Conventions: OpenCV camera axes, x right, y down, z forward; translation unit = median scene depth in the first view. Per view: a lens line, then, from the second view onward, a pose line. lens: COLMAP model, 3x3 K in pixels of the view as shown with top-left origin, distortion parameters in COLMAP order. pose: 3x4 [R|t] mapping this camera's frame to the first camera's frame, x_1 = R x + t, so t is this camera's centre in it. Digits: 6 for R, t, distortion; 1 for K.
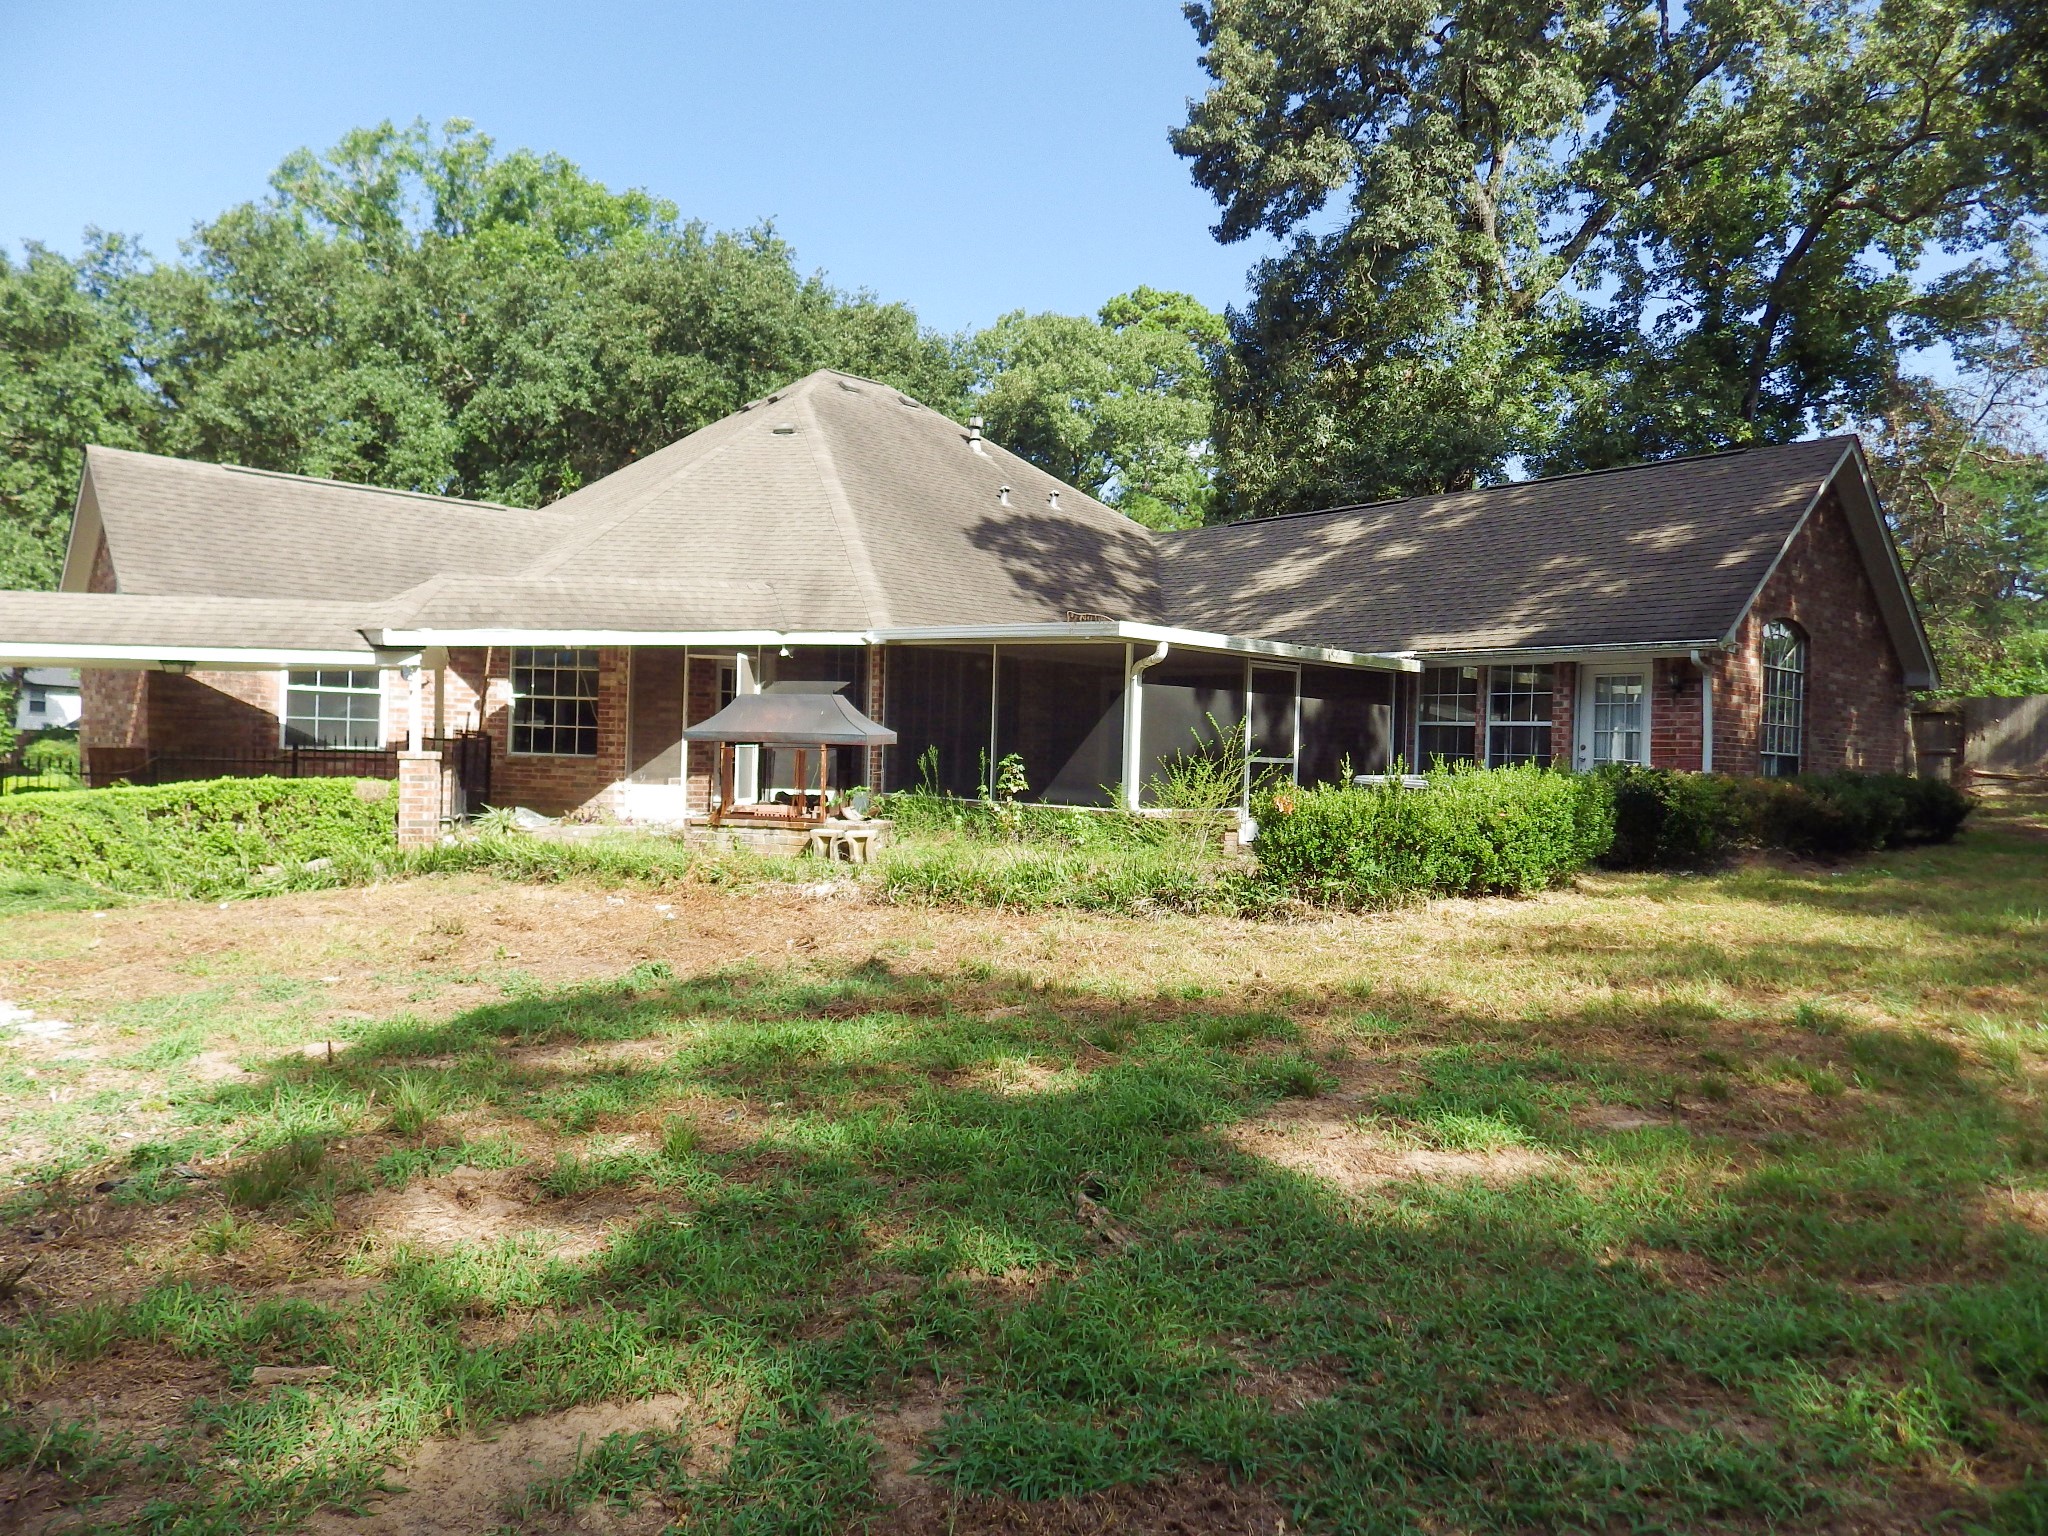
lens RADIAL K [[1363.9, 0, 1024.2], [0, 1363.9, 761.0], [0, 0, 1]] dist [0.007000, -0.006905]
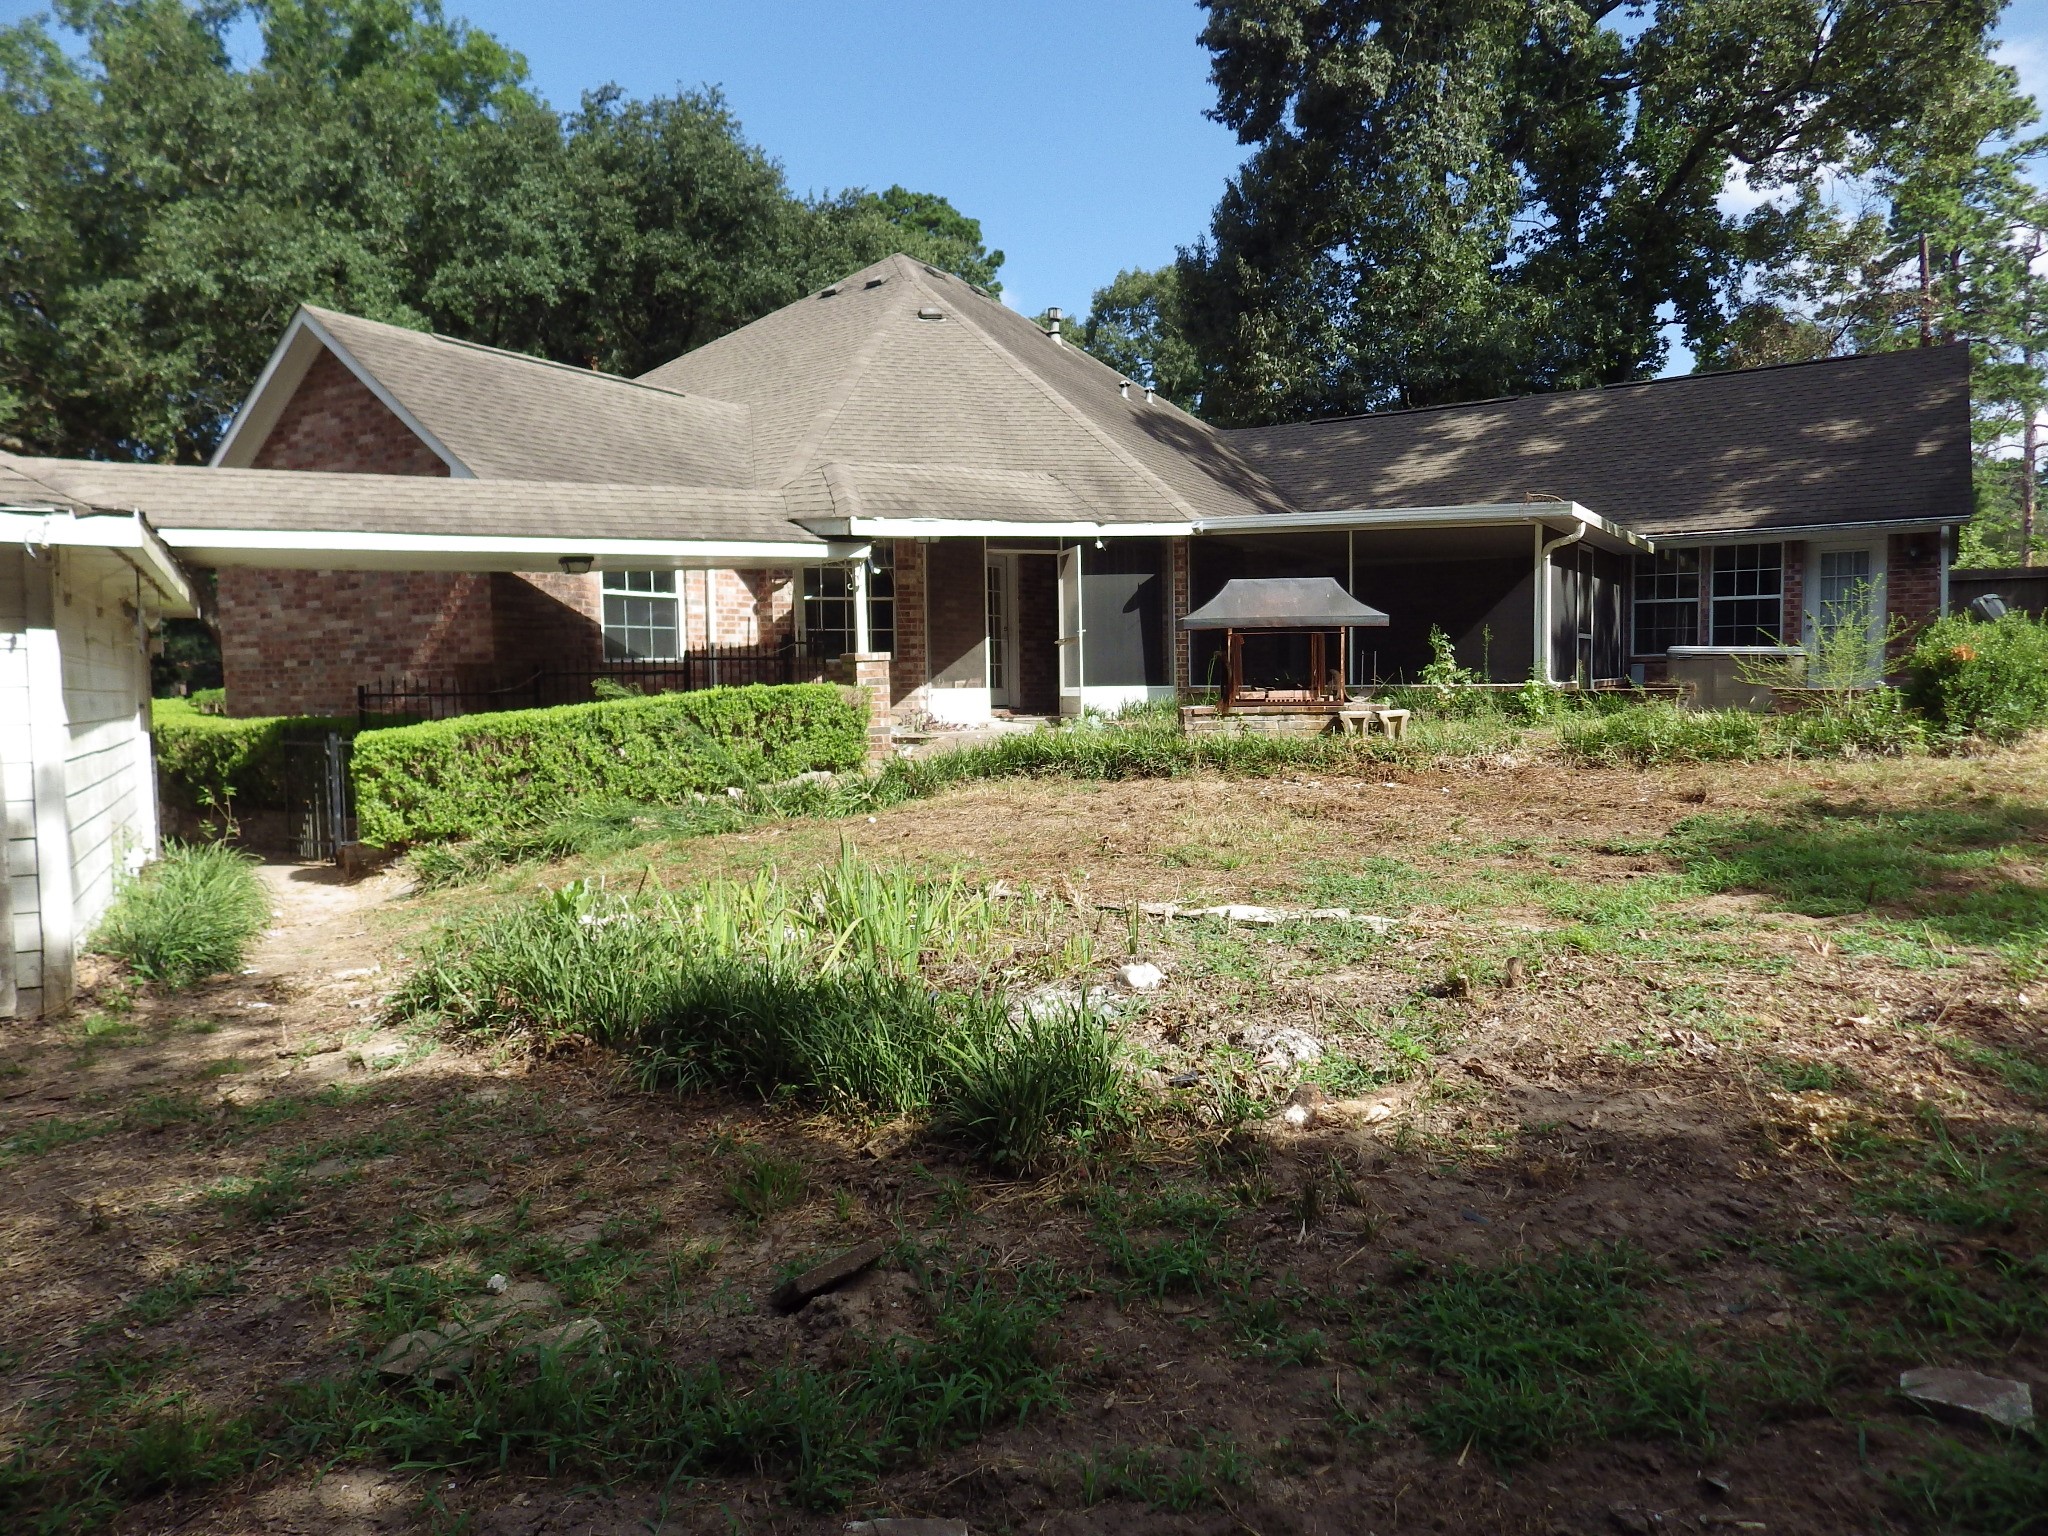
lens RADIAL K [[1363.9, 0, 1024.9], [0, 1363.9, 770.7], [0, 0, 1]] dist [0.007000, -0.006905]
pose [[0.964081, -0.058466, 0.259095, -0.485450], [0.041402, 0.996628, 0.070841, 0.009516], [-0.262364, -0.057569, 0.963250, 0.068513]]
